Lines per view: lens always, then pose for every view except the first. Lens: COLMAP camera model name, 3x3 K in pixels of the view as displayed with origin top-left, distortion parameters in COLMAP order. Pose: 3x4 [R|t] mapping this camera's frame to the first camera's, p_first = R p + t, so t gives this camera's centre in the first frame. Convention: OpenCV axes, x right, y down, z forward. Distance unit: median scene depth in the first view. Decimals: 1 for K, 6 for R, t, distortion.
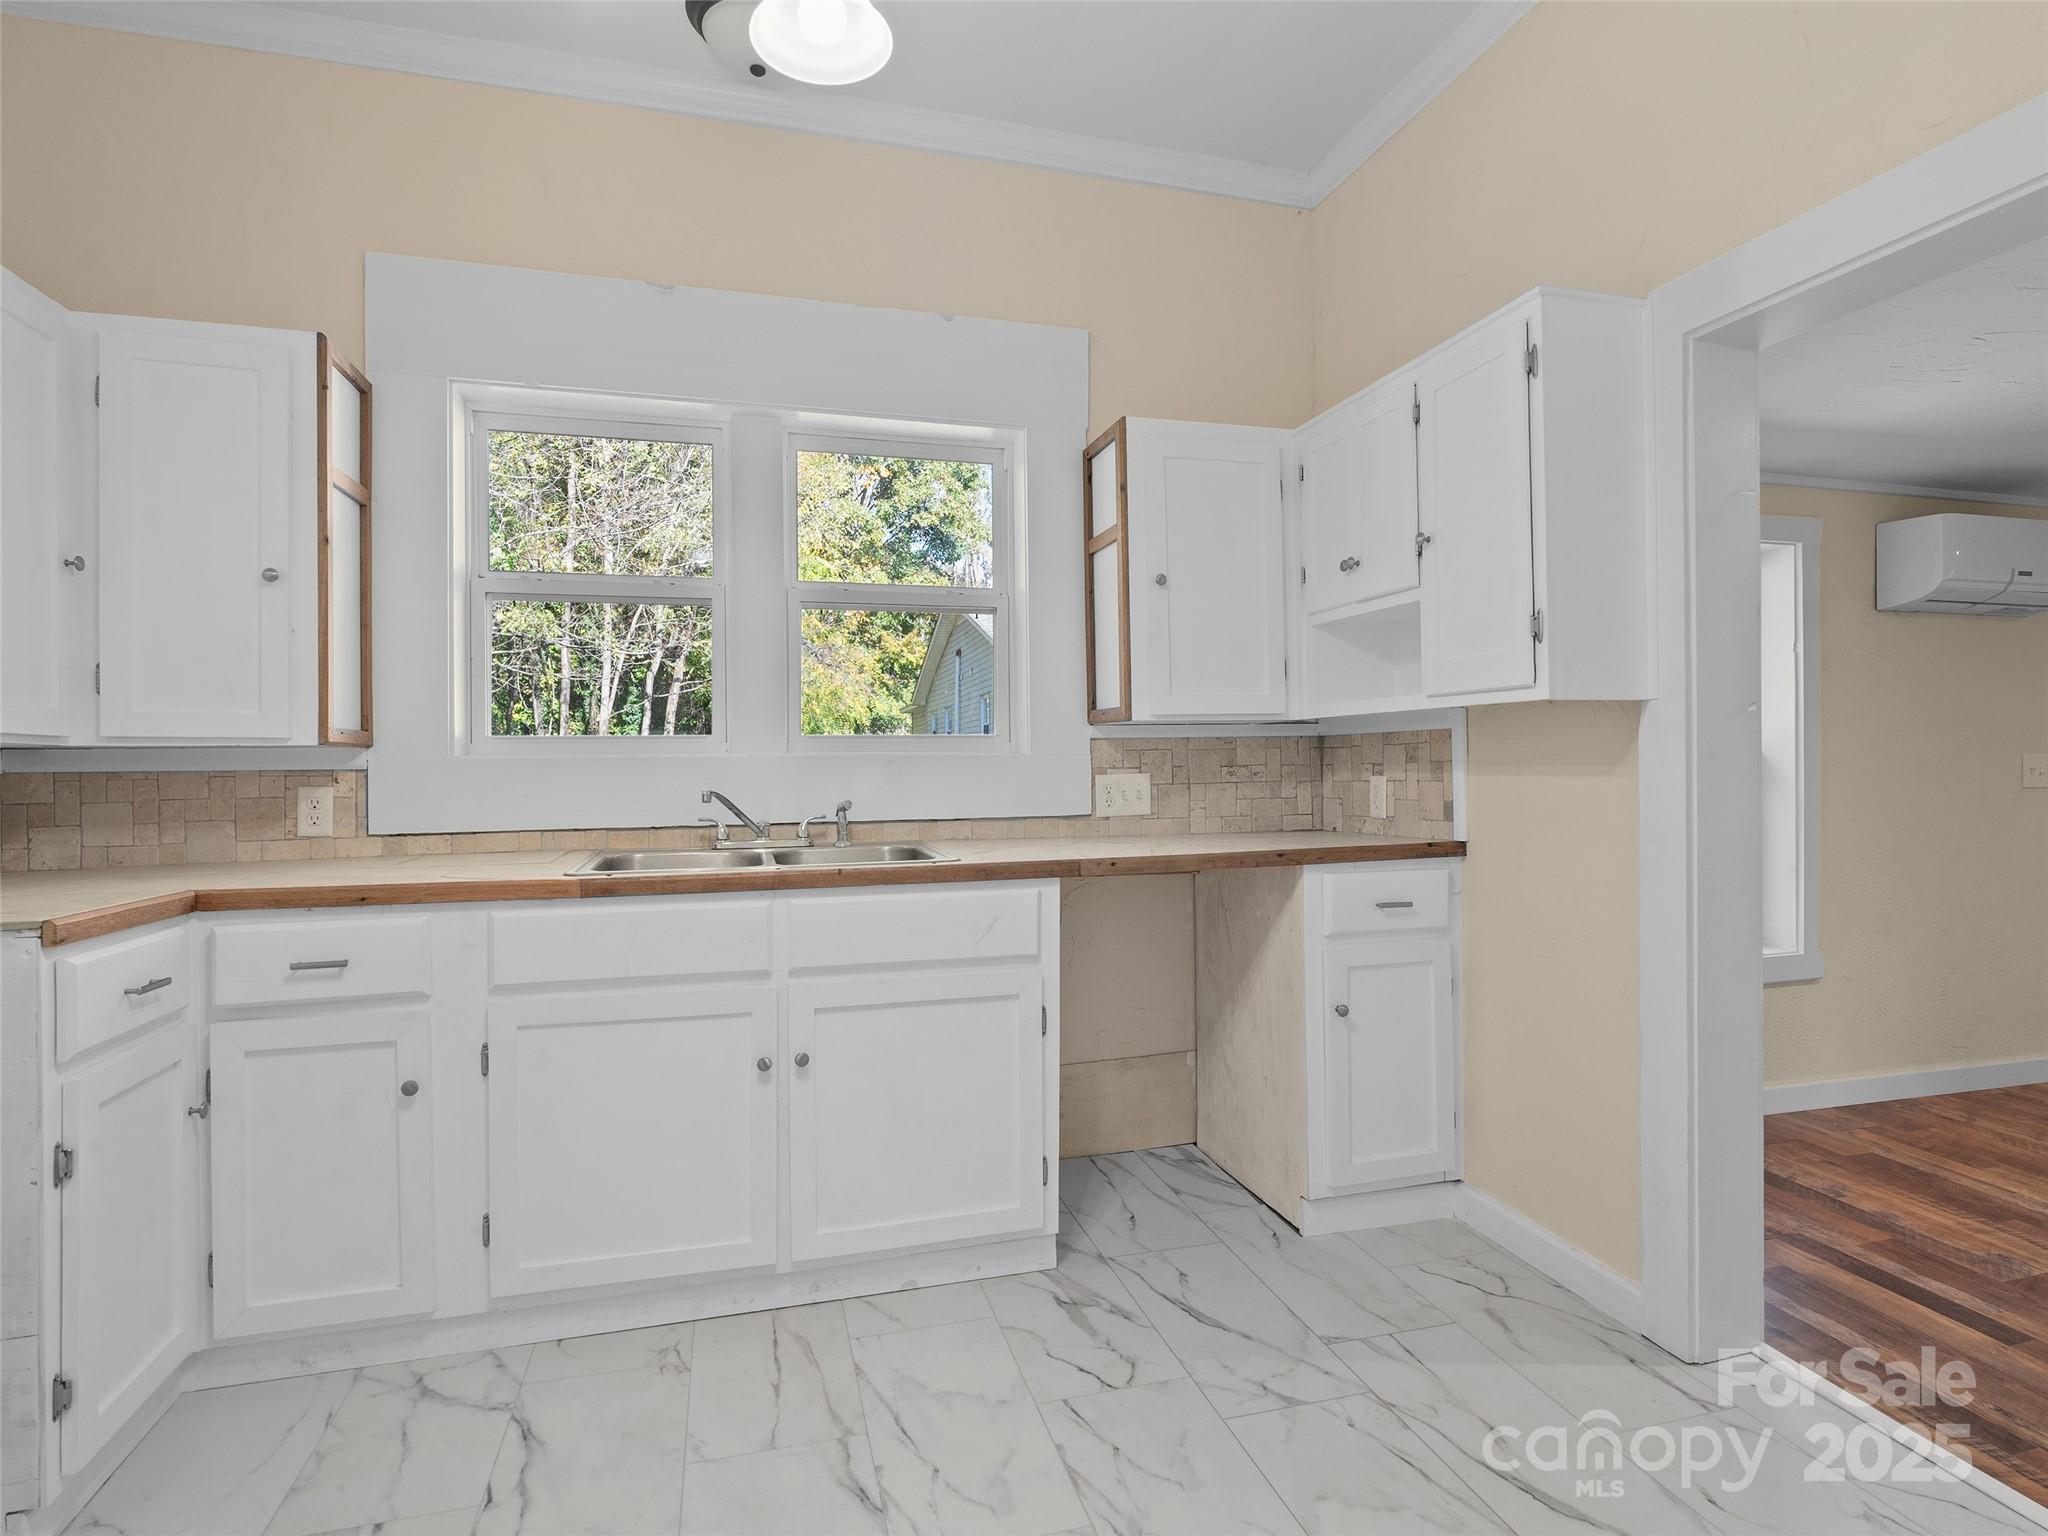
lens RADIAL K [[1040.8, 0, 1019.1], [0, 1040.8, 752.2], [0, 0, 1]] dist [-0.001447, 0.001503]
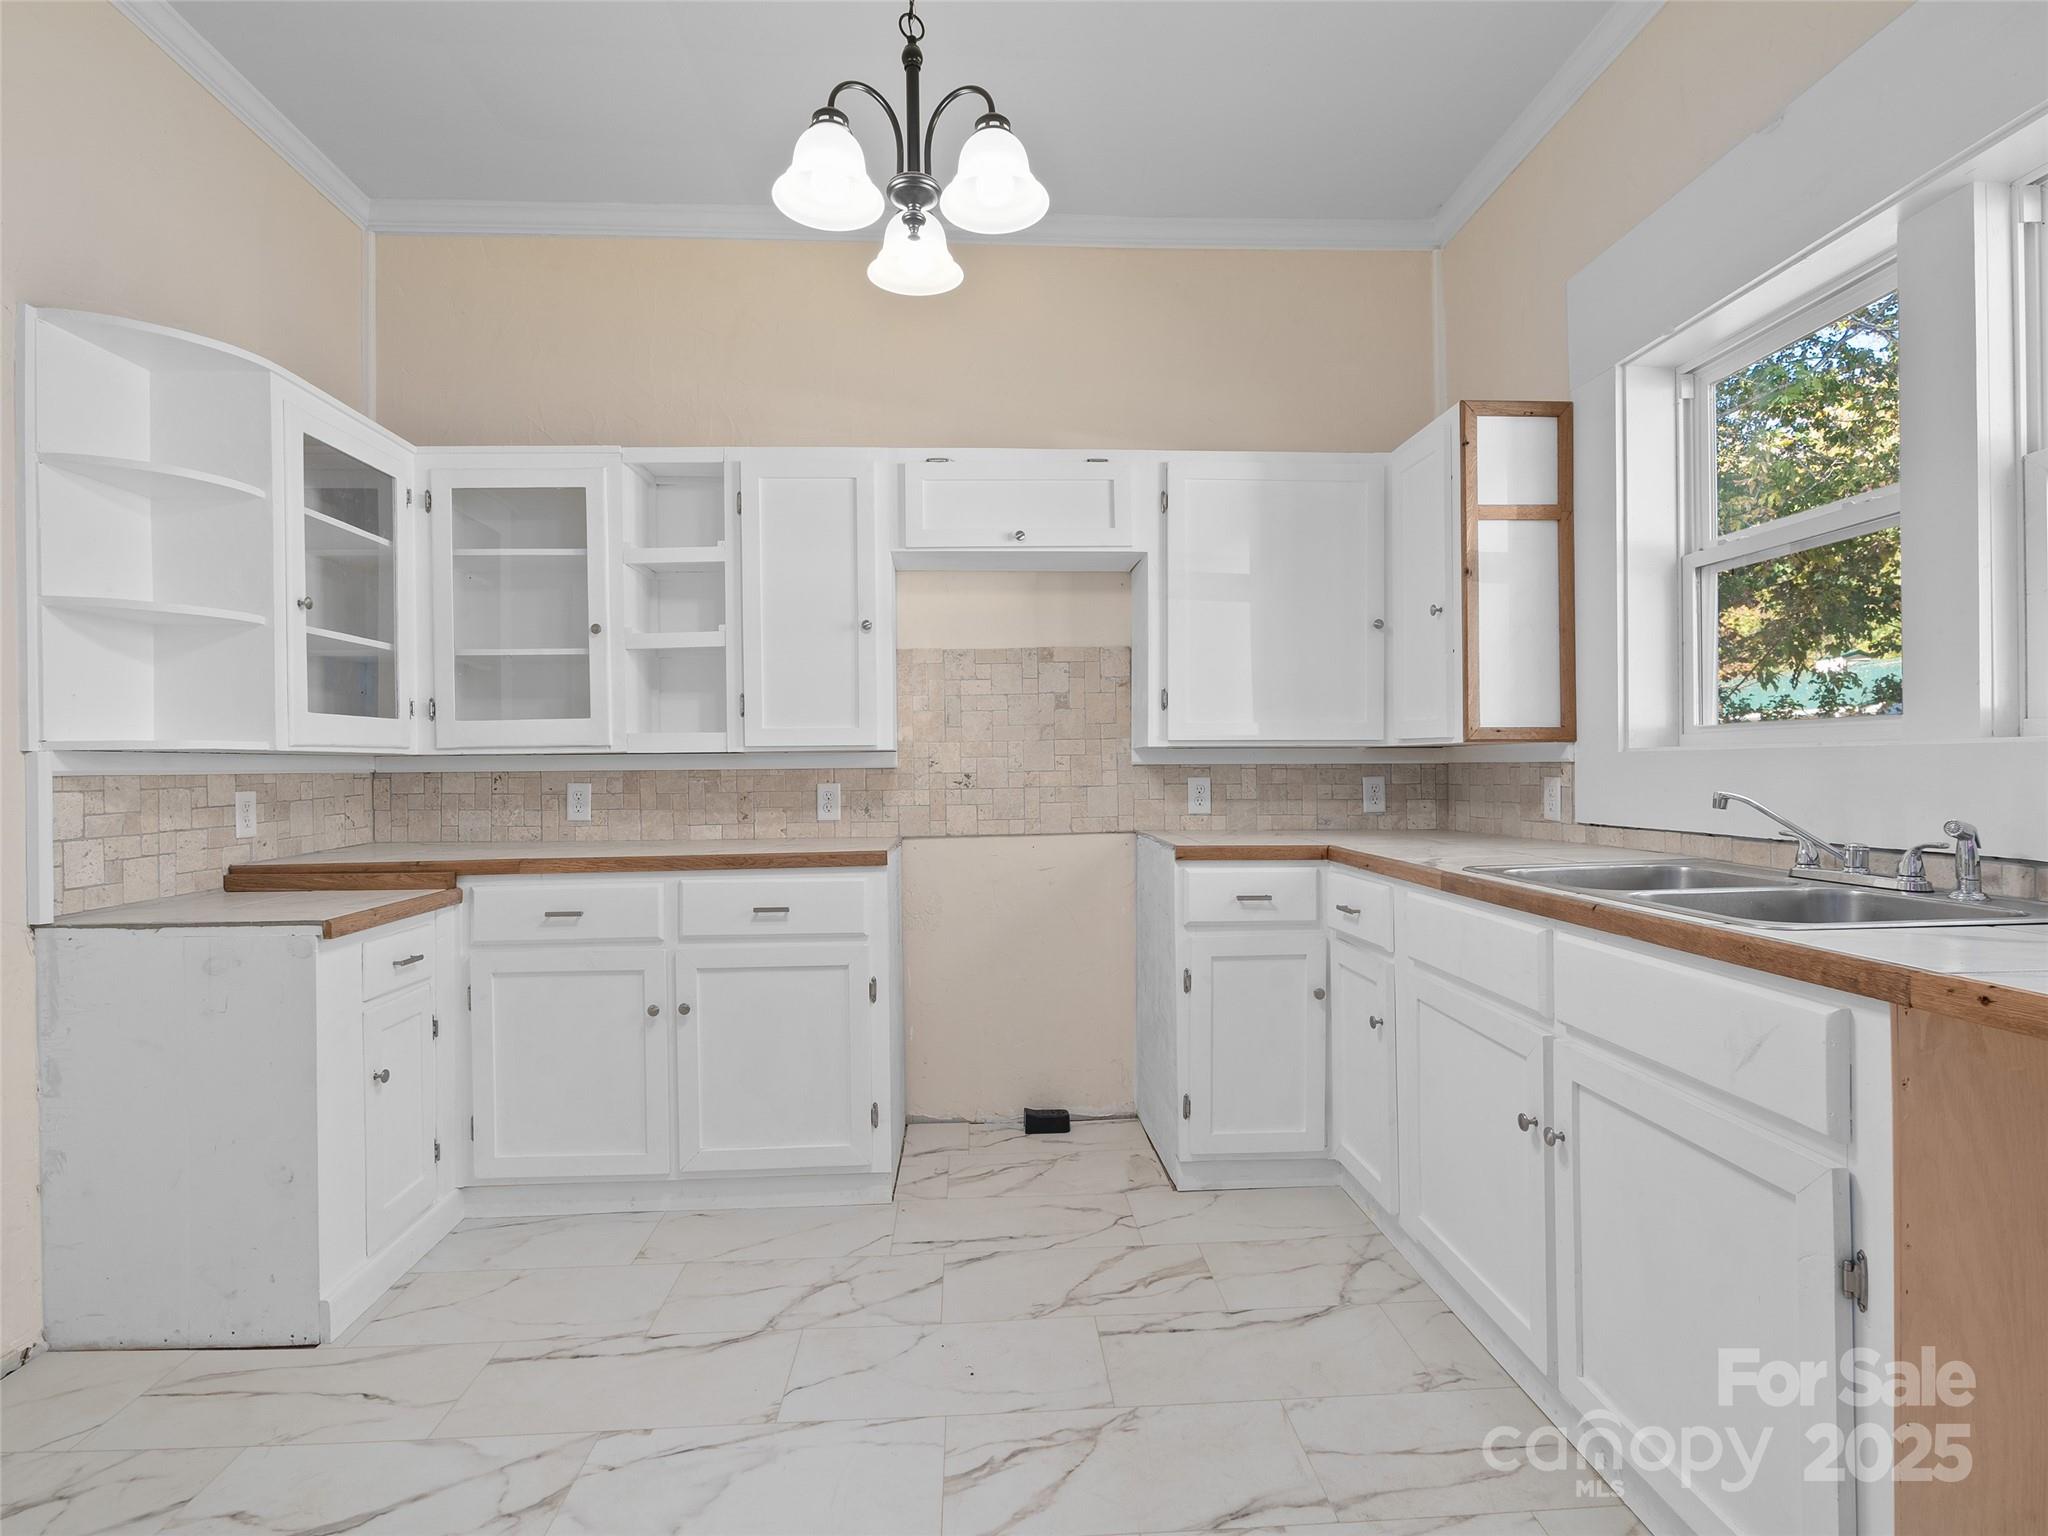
lens RADIAL K [[1040.8, 0, 1017.6], [0, 1040.8, 771.9], [0, 0, 1]] dist [-0.001447, 0.001503]
pose [[-0.223390, 0.012975, -0.974643, 0.584612], [0.022083, 0.999722, 0.008248, 0.005621], [0.974479, -0.019681, -0.223615, 0.722462]]
